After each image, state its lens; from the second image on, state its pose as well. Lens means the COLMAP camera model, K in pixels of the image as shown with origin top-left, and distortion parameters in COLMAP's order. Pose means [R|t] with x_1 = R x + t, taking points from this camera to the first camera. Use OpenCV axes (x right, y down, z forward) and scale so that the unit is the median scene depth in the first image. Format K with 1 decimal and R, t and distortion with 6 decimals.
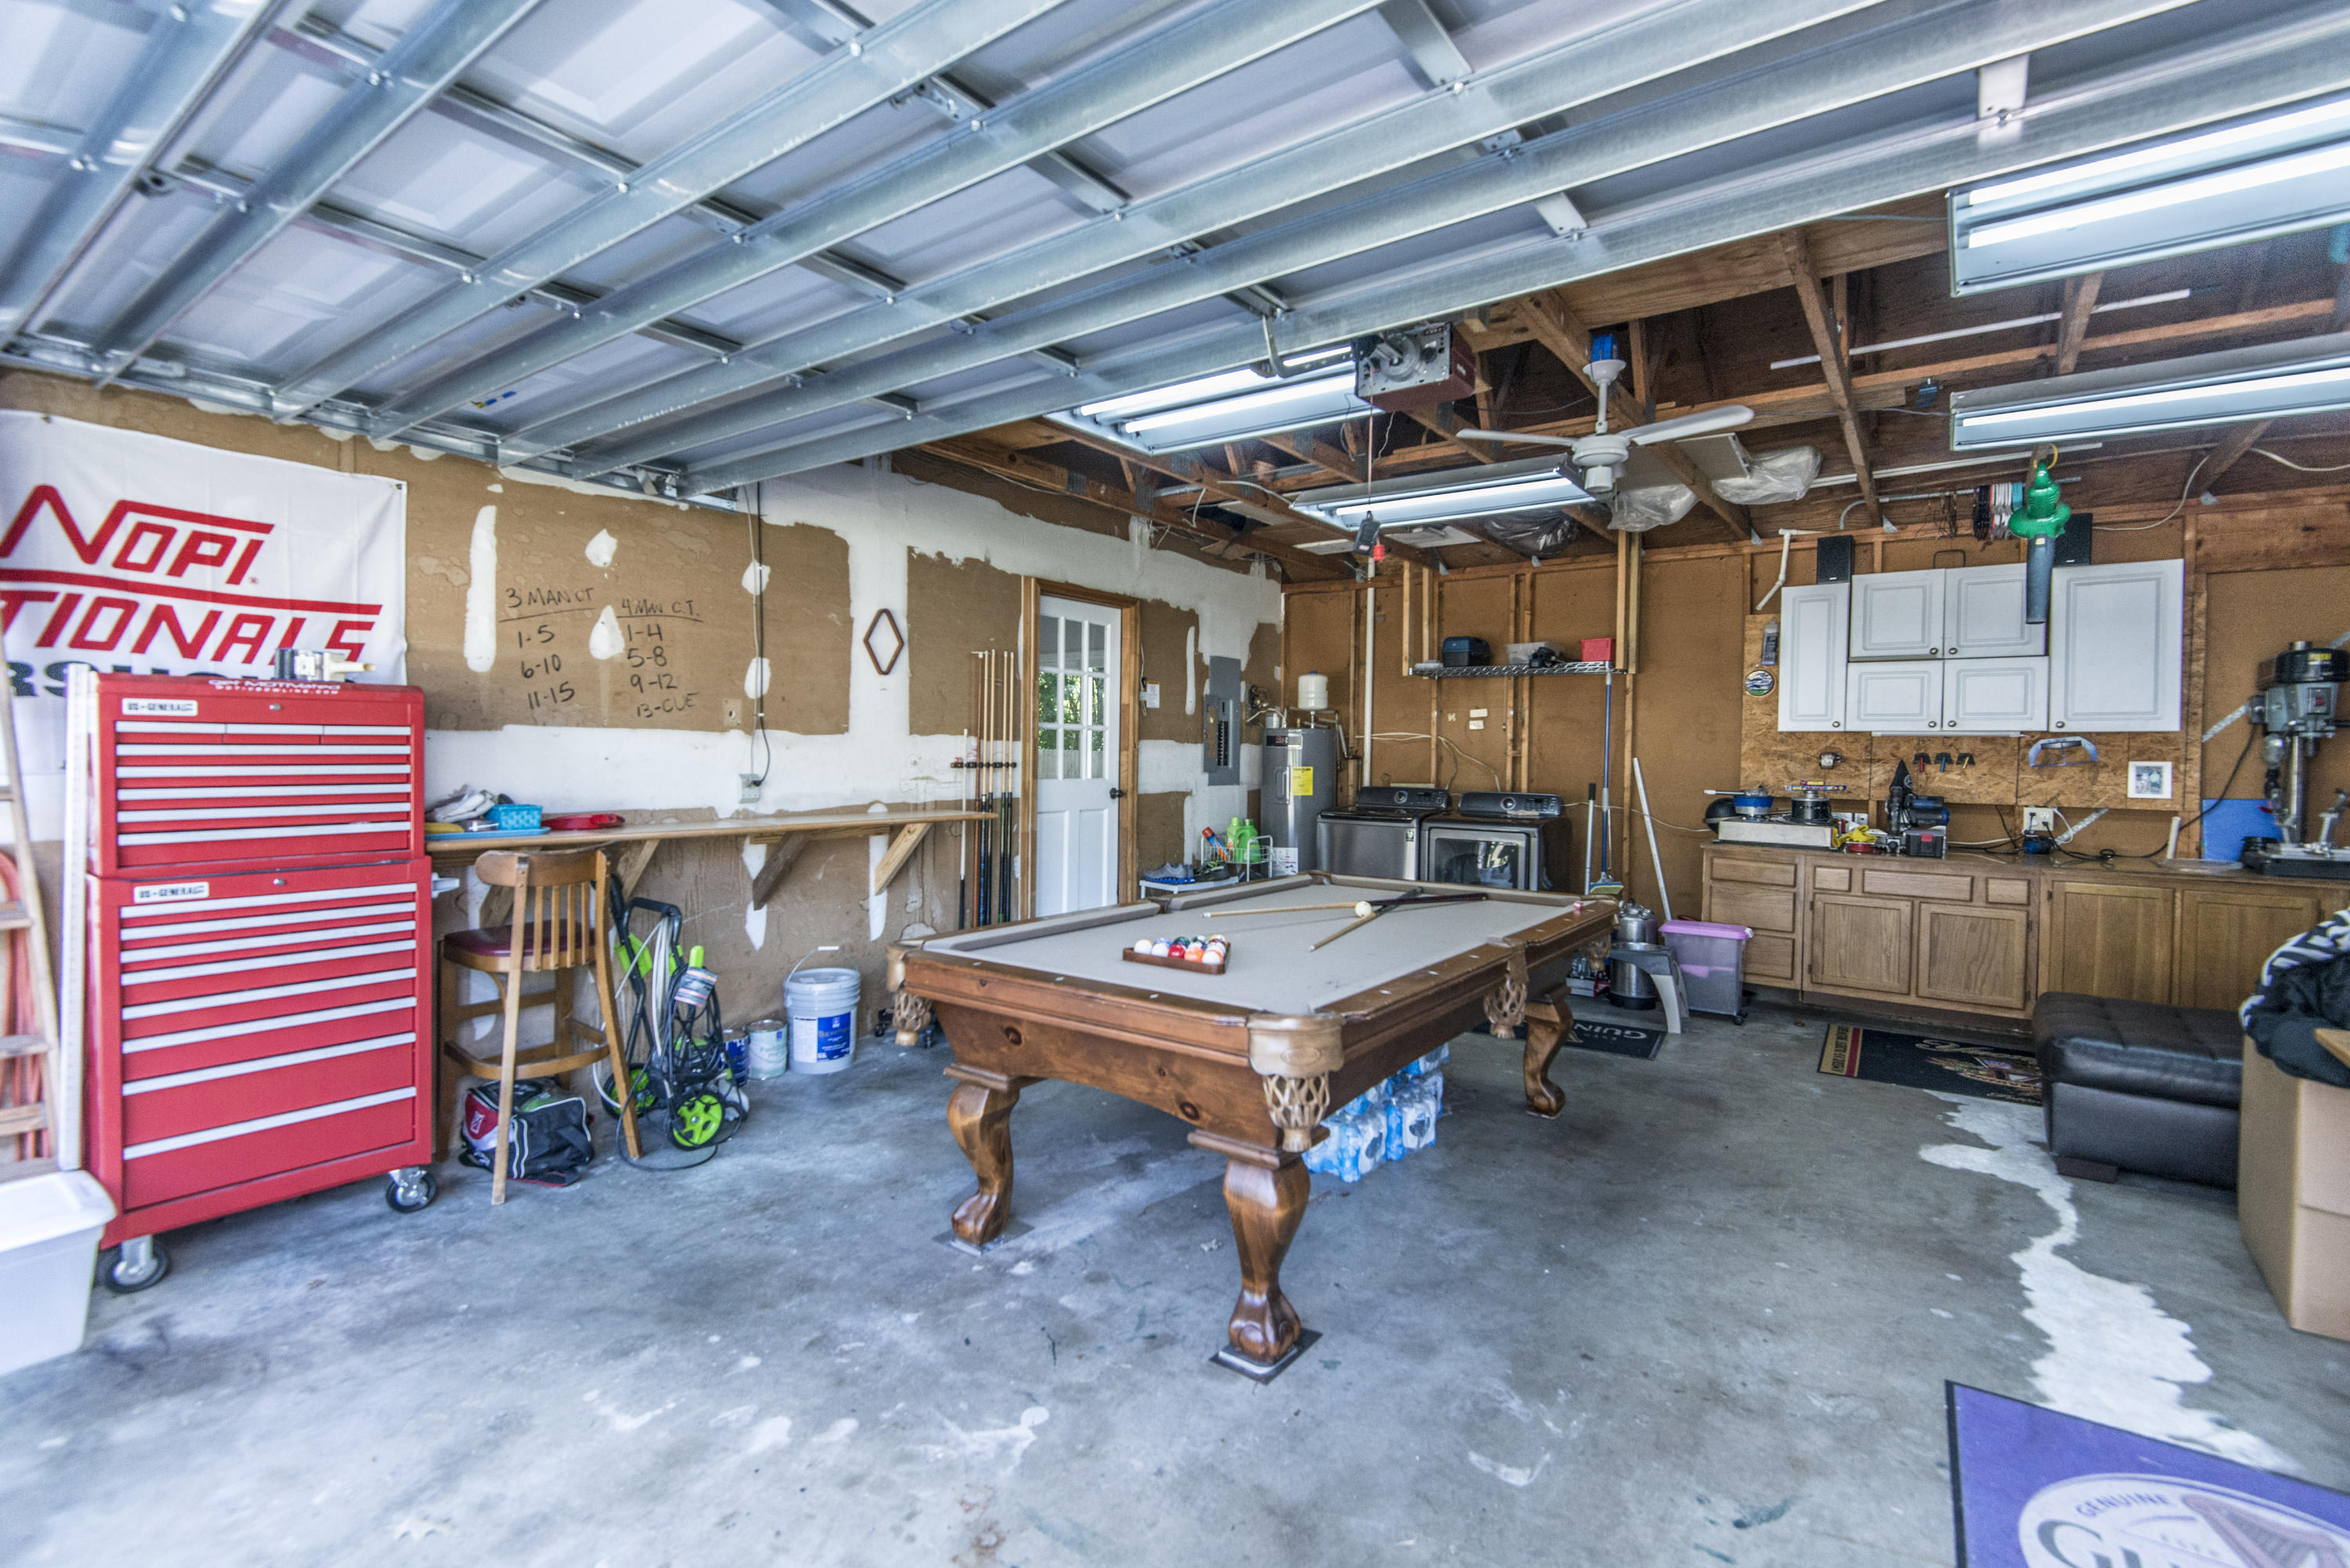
lens RADIAL K [[1069.8, 0, 1172.6], [0, 1069.8, 772.0], [0, 0, 1]] dist [0.015582, -0.002087]
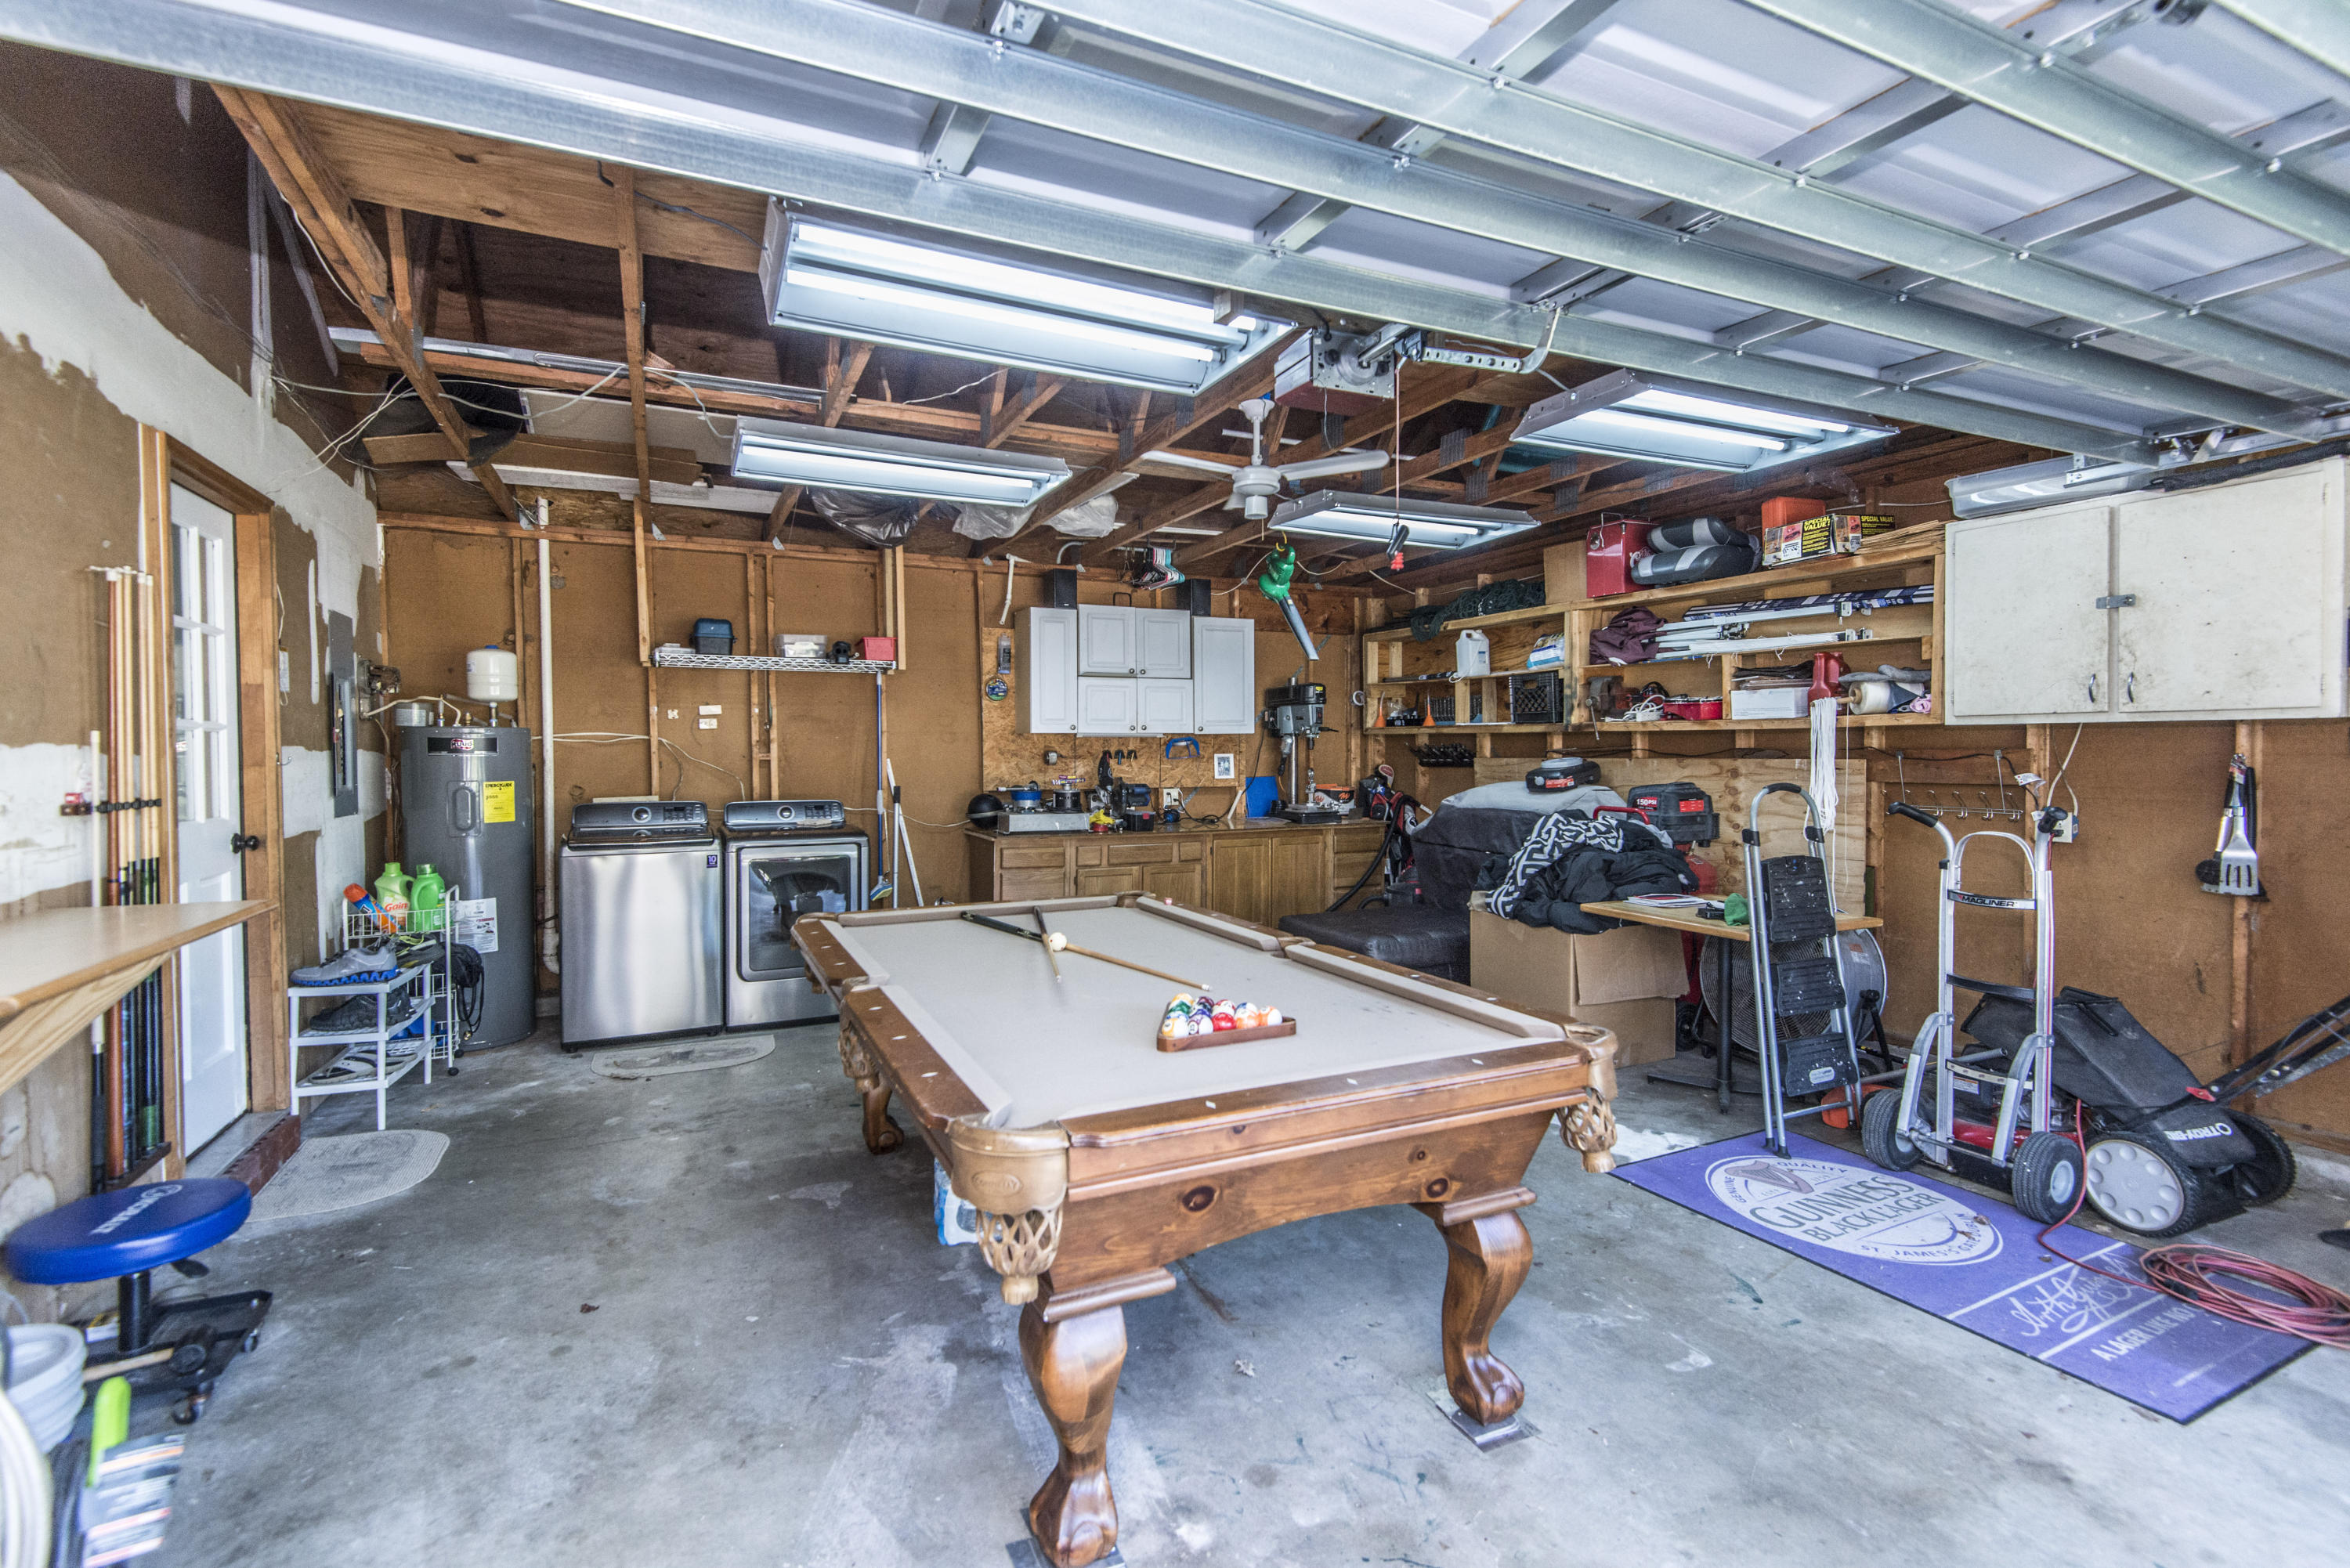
lens RADIAL K [[1069.8, 0, 1176.5], [0, 1069.8, 767.1], [0, 0, 1]] dist [0.015582, -0.002087]
pose [[0.474294, -0.029755, 0.879863, -0.373023], [0.028356, 0.999426, 0.018513, -0.018946], [-0.879910, 0.016169, 0.474866, 0.345253]]
